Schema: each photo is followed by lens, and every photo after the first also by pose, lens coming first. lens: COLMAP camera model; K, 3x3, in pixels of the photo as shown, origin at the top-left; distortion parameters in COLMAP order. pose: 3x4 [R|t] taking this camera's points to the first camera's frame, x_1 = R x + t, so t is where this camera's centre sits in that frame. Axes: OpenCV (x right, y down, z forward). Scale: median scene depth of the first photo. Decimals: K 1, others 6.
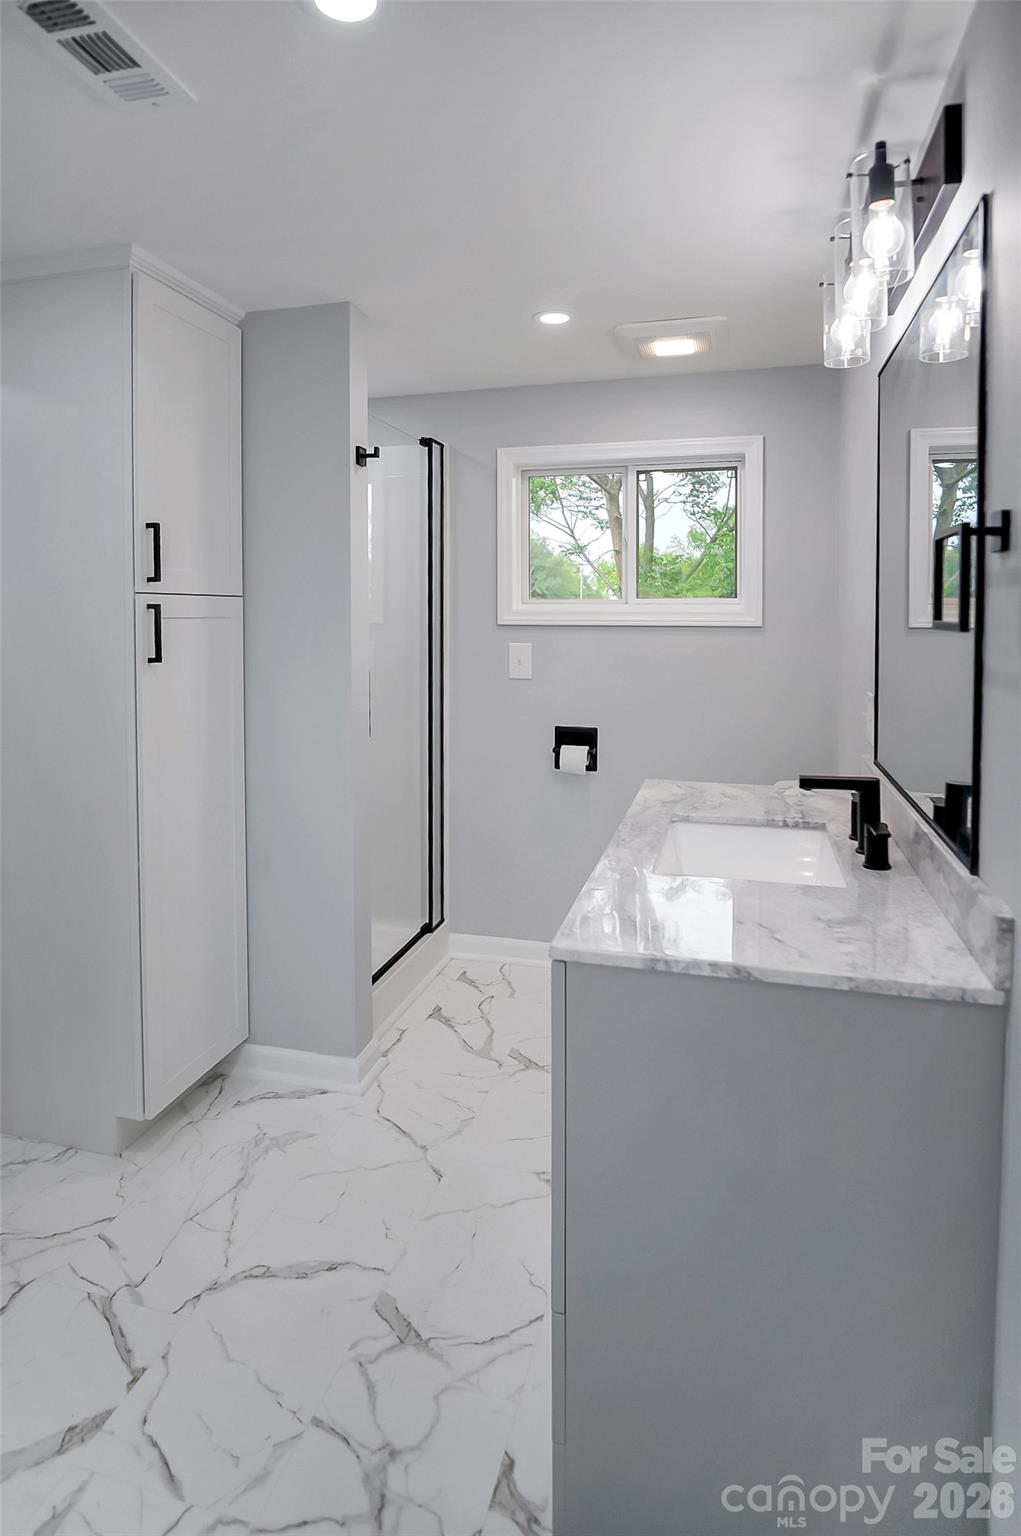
lens RADIAL K [[849.9, 0, 482.0], [0, 849.9, 687.2], [0, 0, 1]] dist [-0.032980, 0.007136]
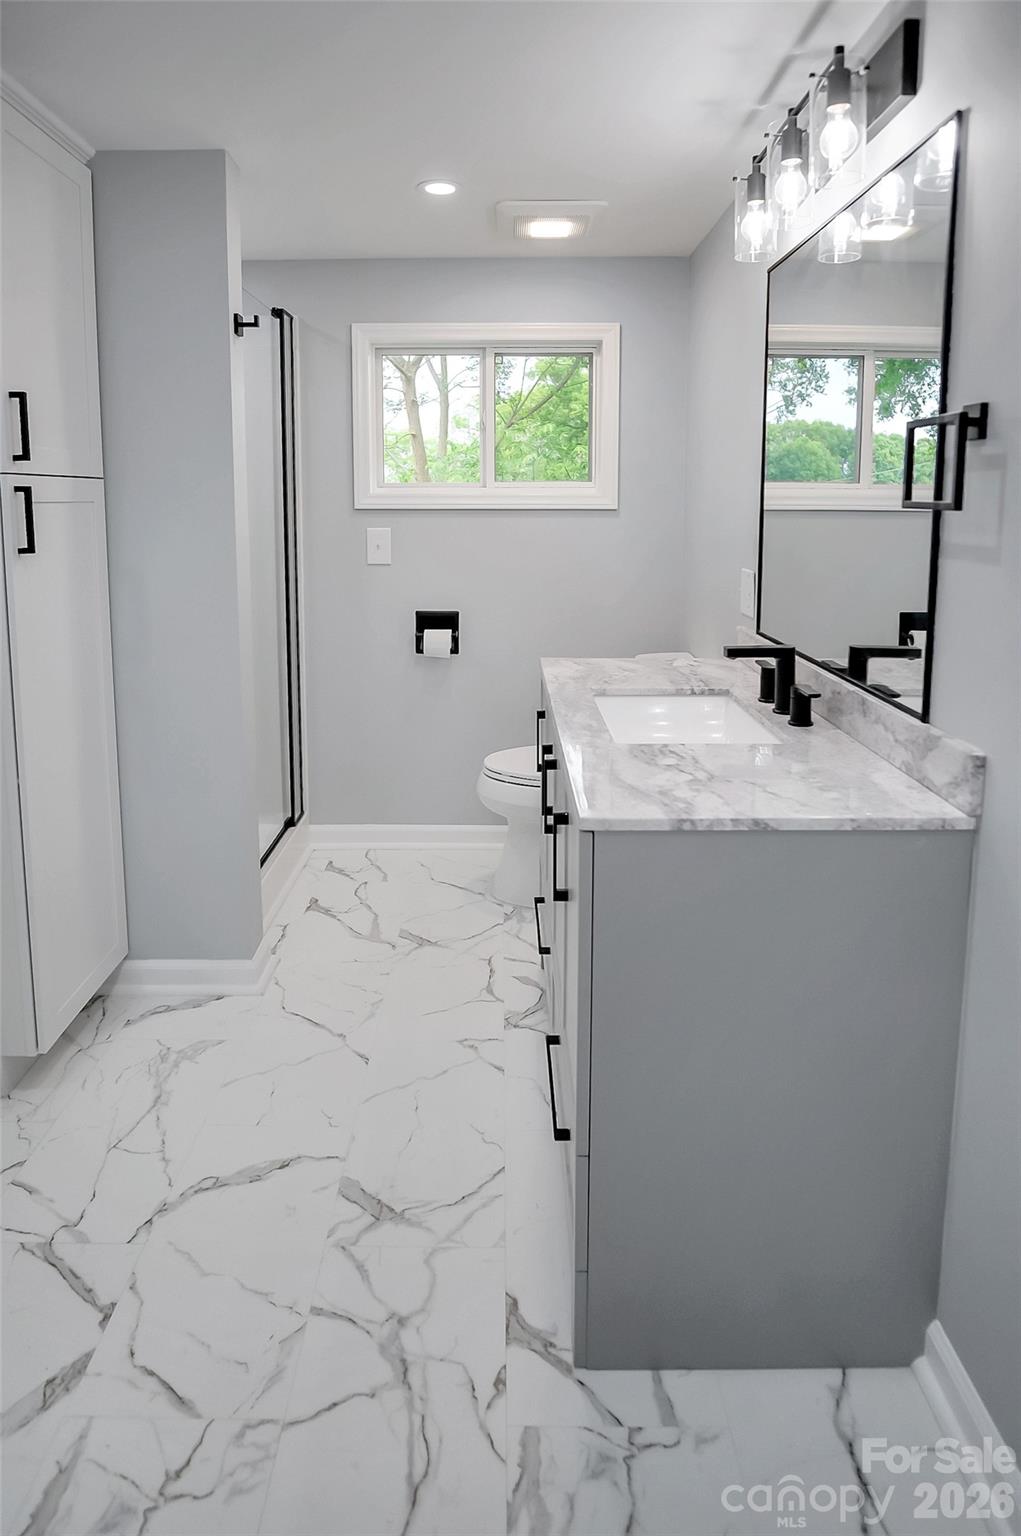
lens RADIAL K [[849.9, 0, 479.4], [0, 849.9, 640.2], [0, 0, 1]] dist [-0.032980, 0.007136]
pose [[0.965565, -0.043645, 0.256473, -0.181670], [0.023487, 0.996426, 0.081142, 0.000897], [-0.259098, -0.072324, 0.963139, 0.030771]]
